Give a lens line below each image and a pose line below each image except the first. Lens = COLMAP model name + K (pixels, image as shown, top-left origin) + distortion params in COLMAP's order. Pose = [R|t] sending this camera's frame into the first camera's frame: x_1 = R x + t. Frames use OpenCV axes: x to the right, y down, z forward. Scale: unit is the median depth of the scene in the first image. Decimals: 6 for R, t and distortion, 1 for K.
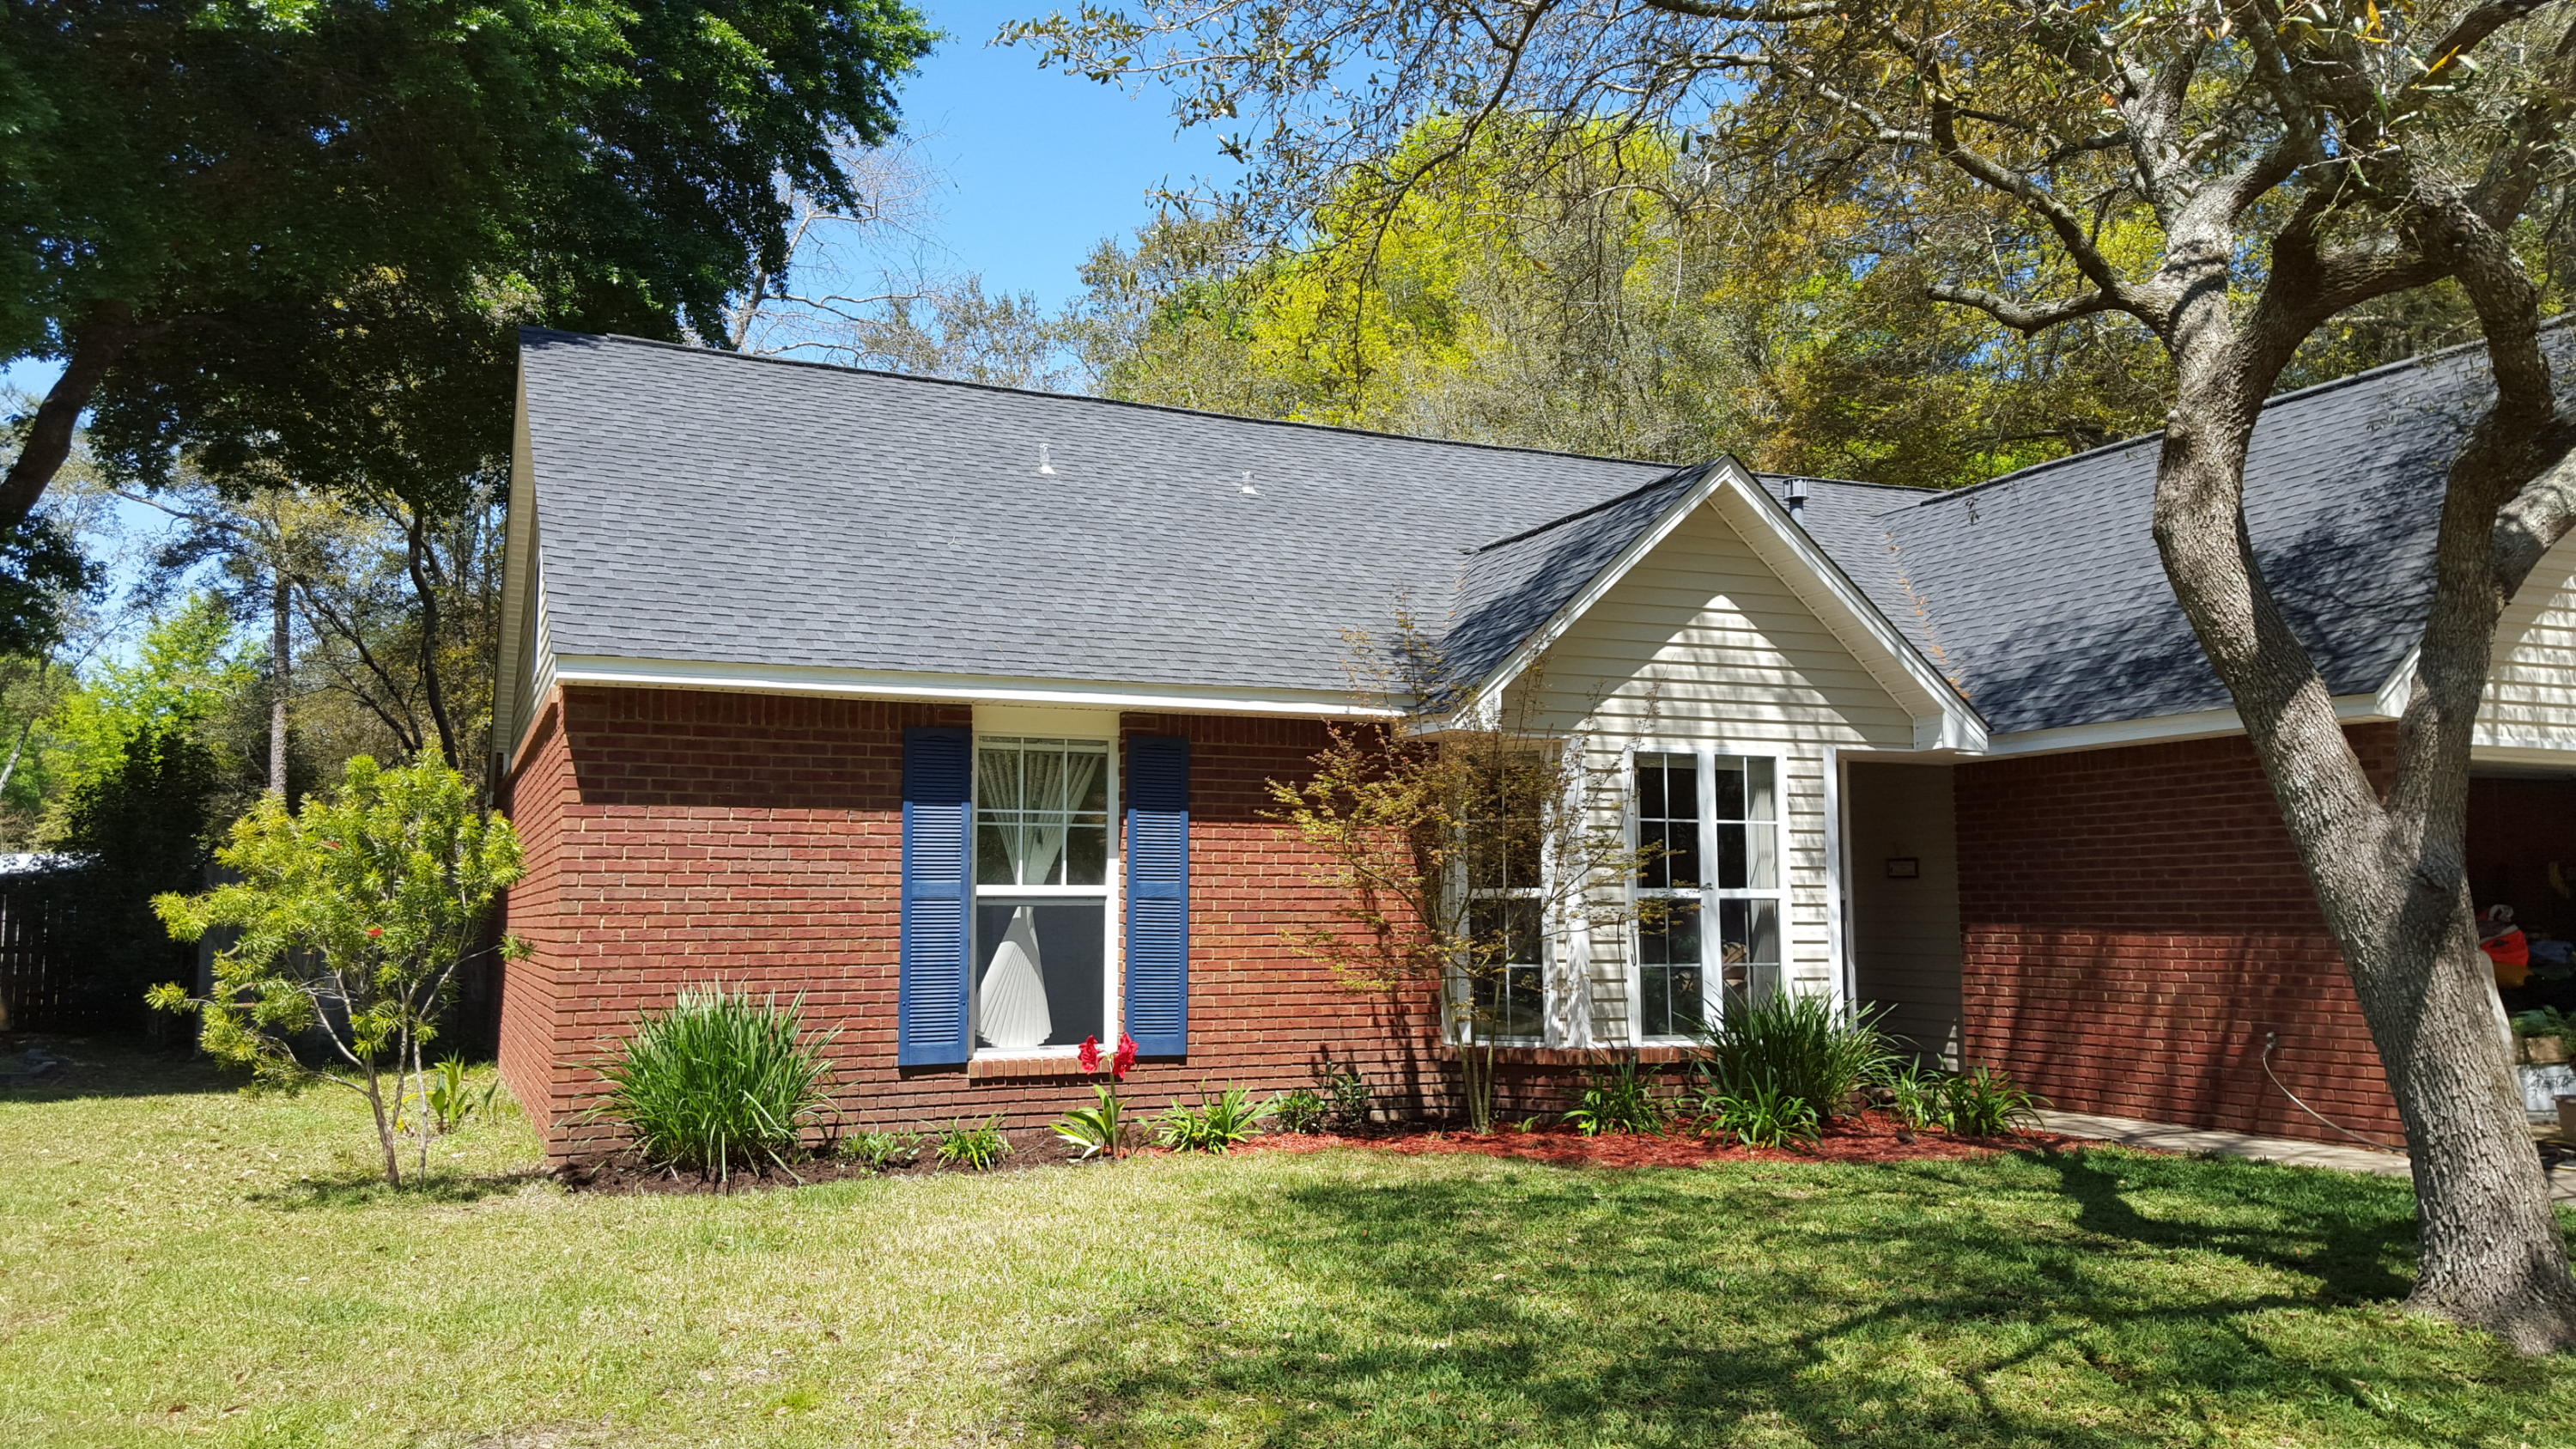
lens RADIAL K [[1918.0, 0, 1290.5], [0, 1918.0, 726.0], [0, 0, 1]] dist [0.077225, -0.010940]
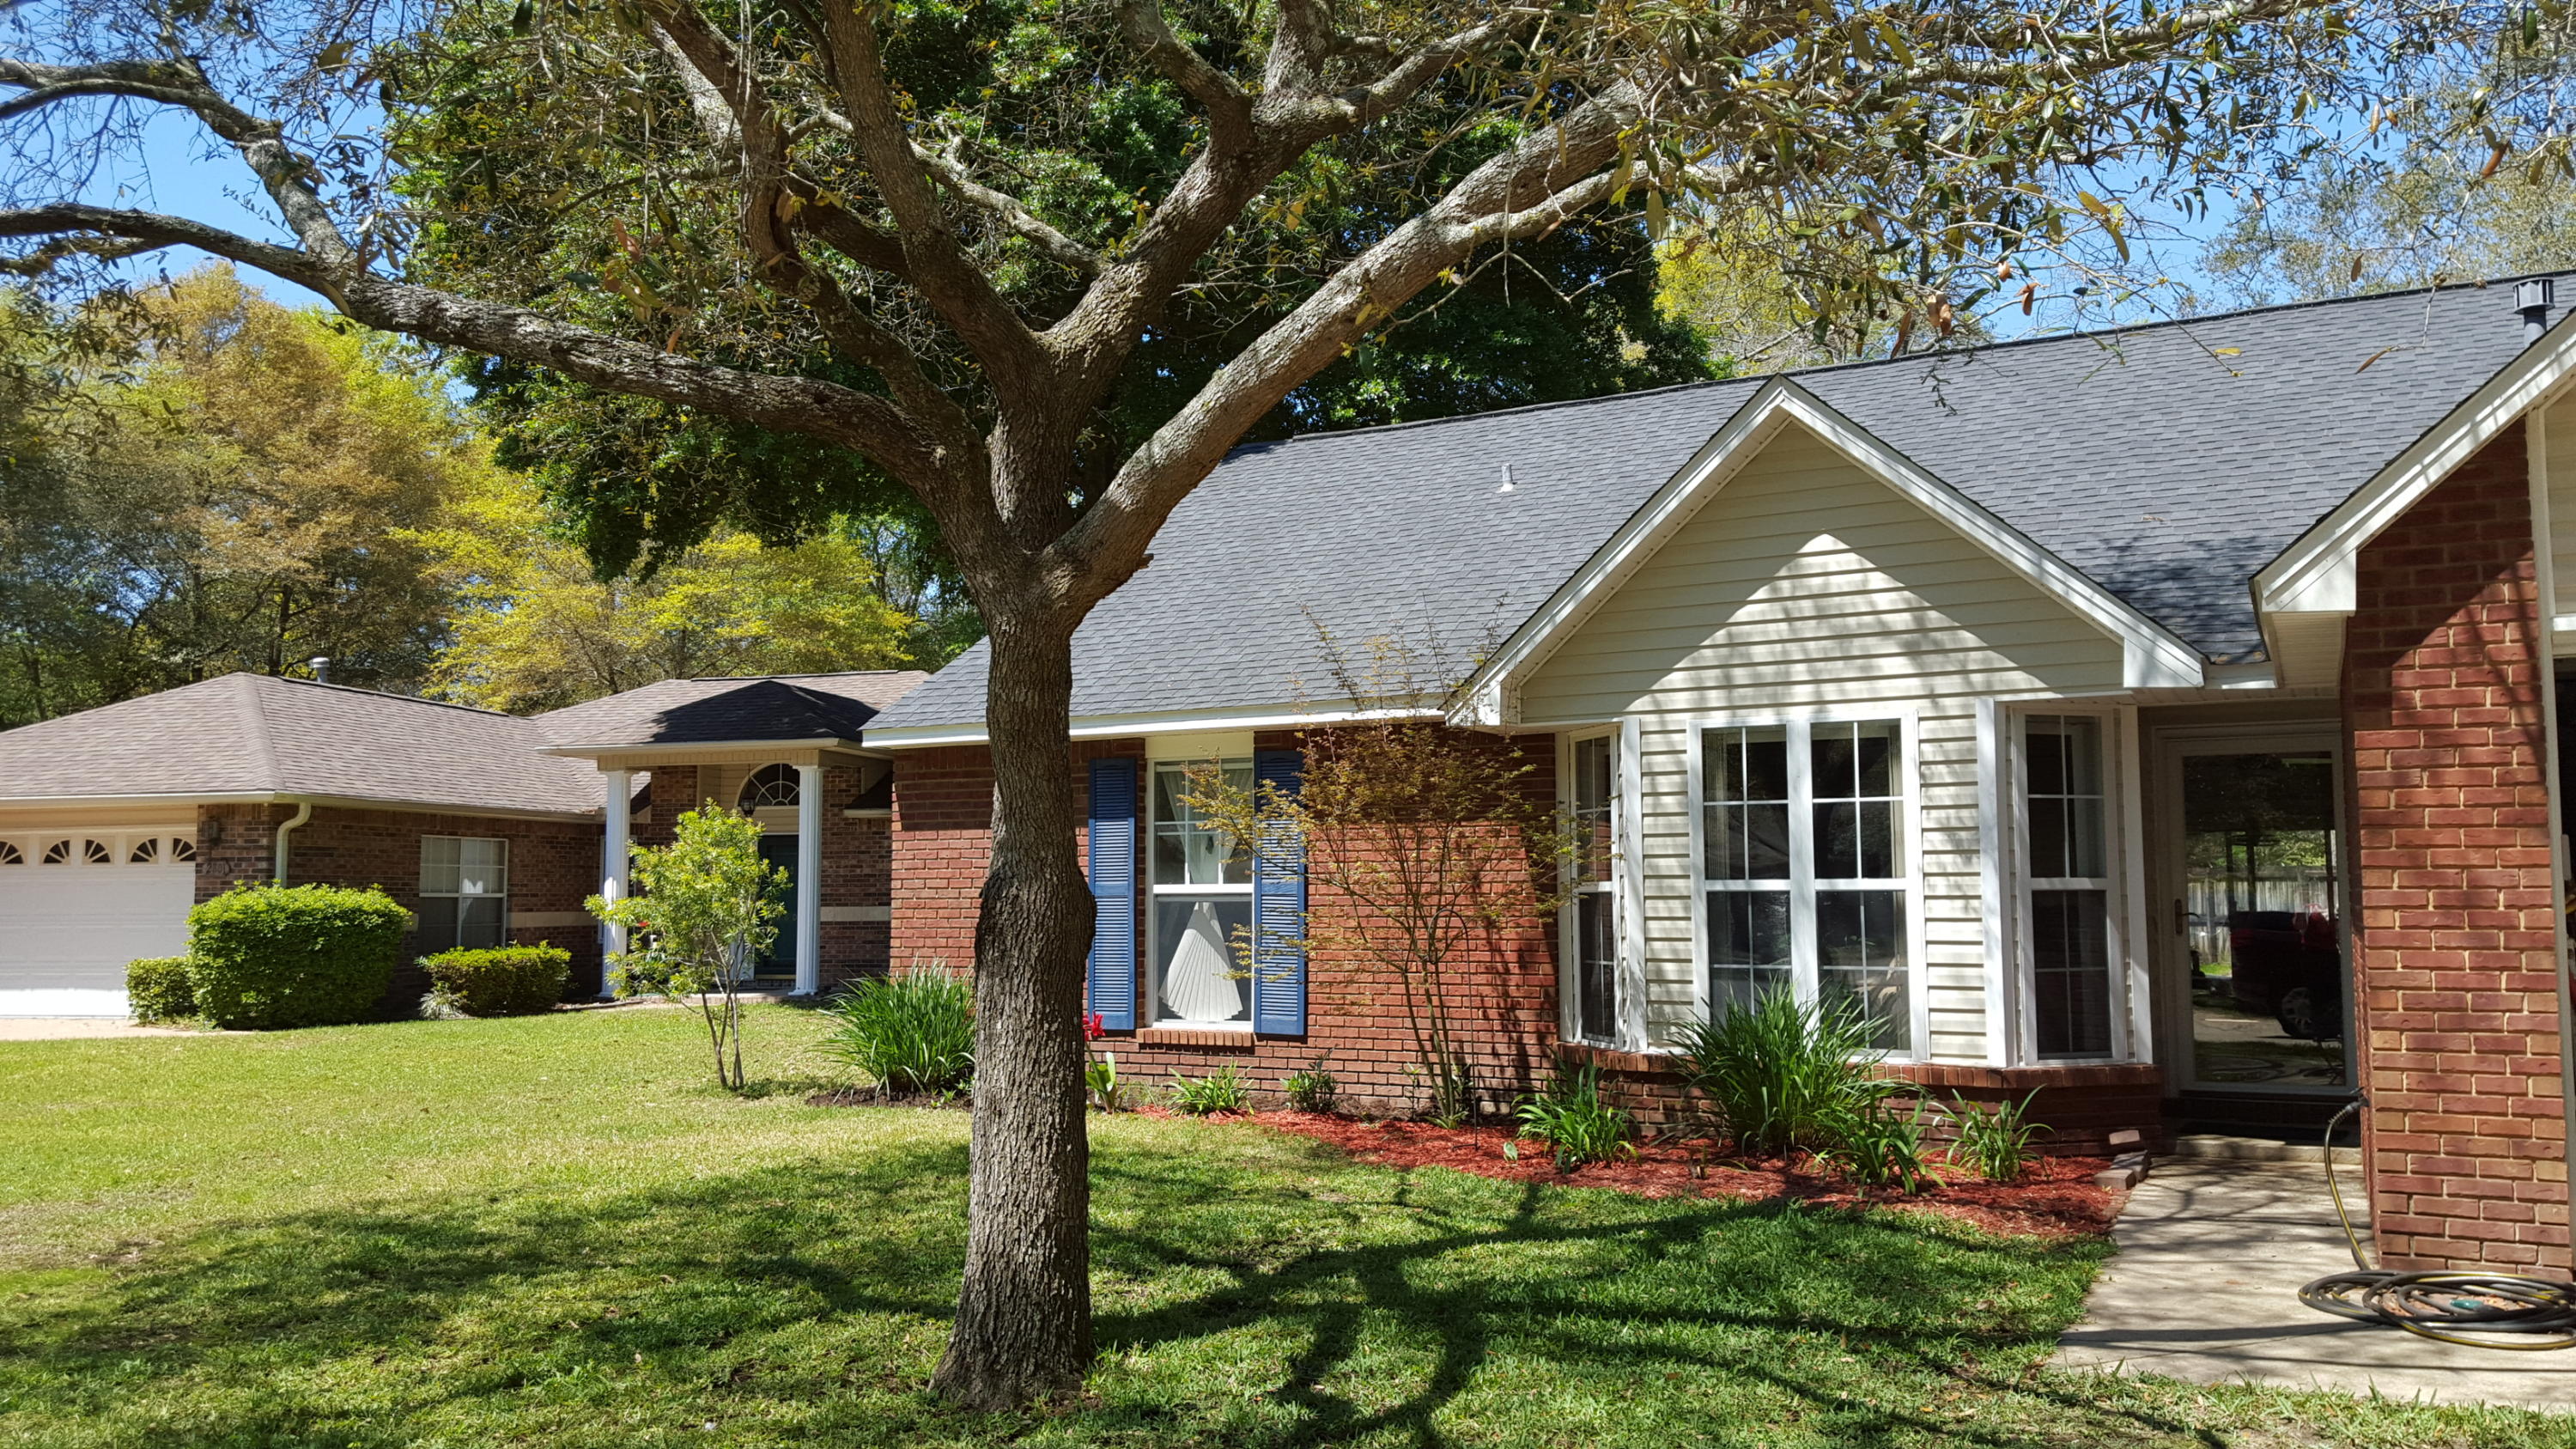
lens RADIAL K [[1918.0, 0, 1272.8], [0, 1918.0, 745.1], [0, 0, 1]] dist [0.077225, -0.010940]
pose [[0.610990, -0.065650, -0.788912, 0.771404], [0.082700, 0.996396, -0.018867, 0.021690], [0.787307, -0.053715, 0.614217, 0.290603]]
